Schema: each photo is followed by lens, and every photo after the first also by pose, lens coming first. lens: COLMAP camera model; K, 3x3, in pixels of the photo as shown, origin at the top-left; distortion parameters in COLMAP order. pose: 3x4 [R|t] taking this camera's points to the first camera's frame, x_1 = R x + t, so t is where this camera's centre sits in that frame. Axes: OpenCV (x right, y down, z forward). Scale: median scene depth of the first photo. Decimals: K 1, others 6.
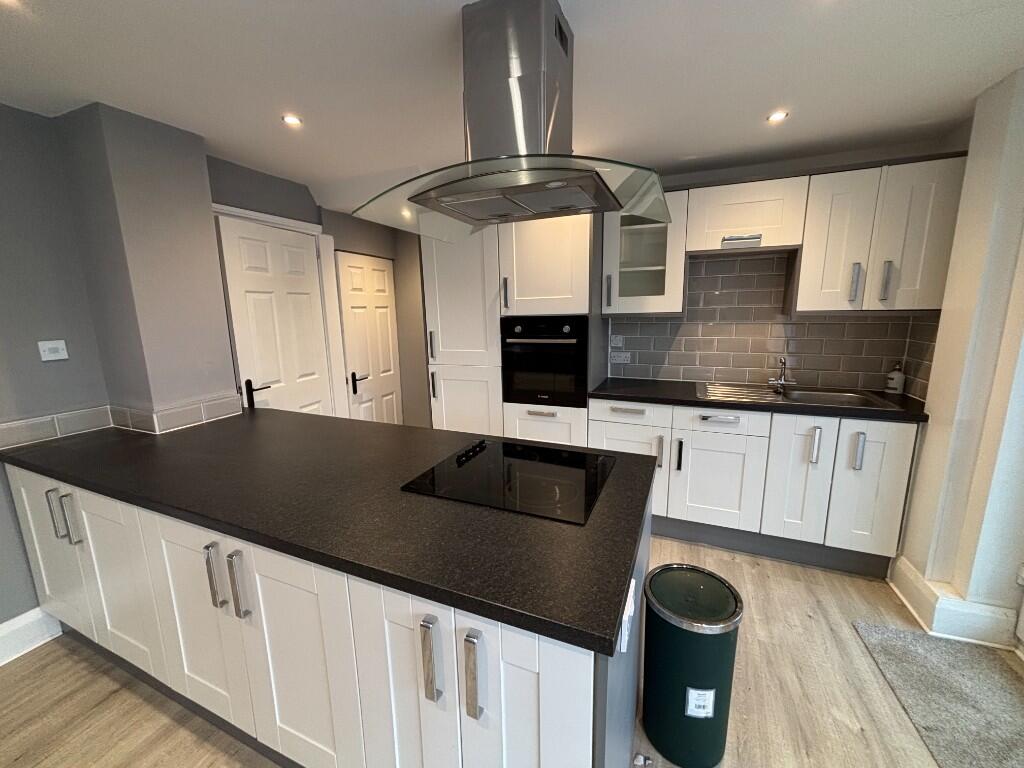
lens RADIAL K [[402.7, 0, 512.0], [0, 402.7, 384.0], [0, 0, 1]] dist [0.025235, 0.000080]
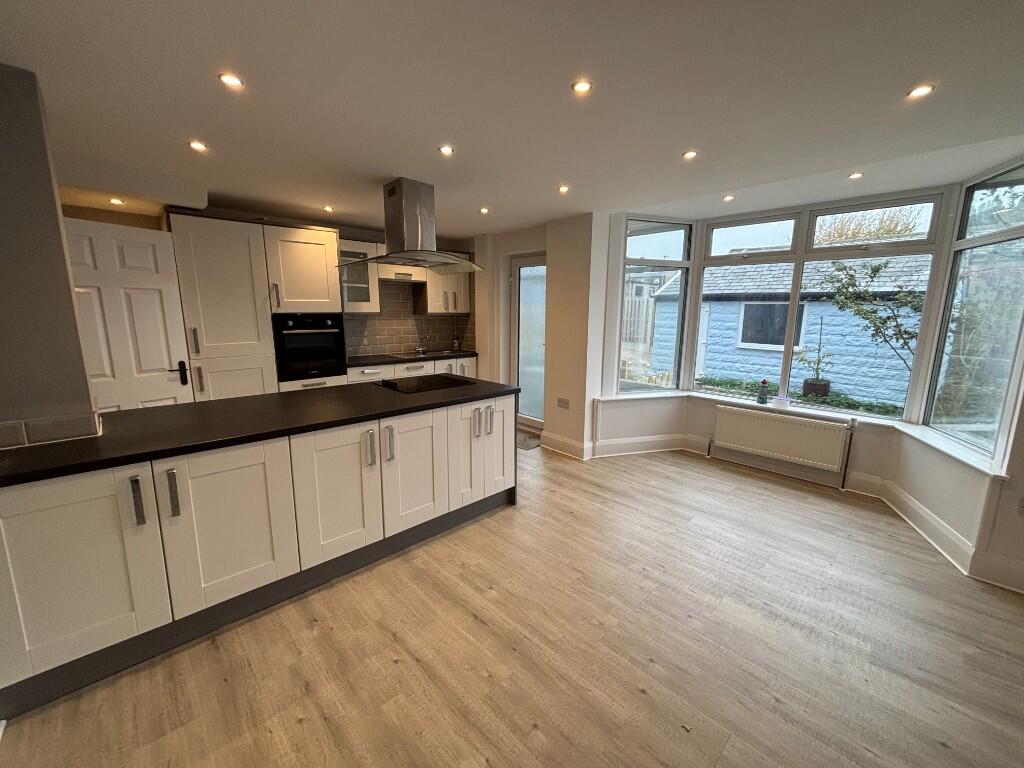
lens RADIAL K [[410.5, 0, 512.0], [0, 410.5, 384.0], [0, 0, 1]] dist [-0.000022, -0.000016]
pose [[0.371306, -0.139636, 0.917951, -1.009192], [0.164547, 0.982875, 0.082954, 0.067004], [-0.913814, 0.120245, 0.387924, -0.145970]]
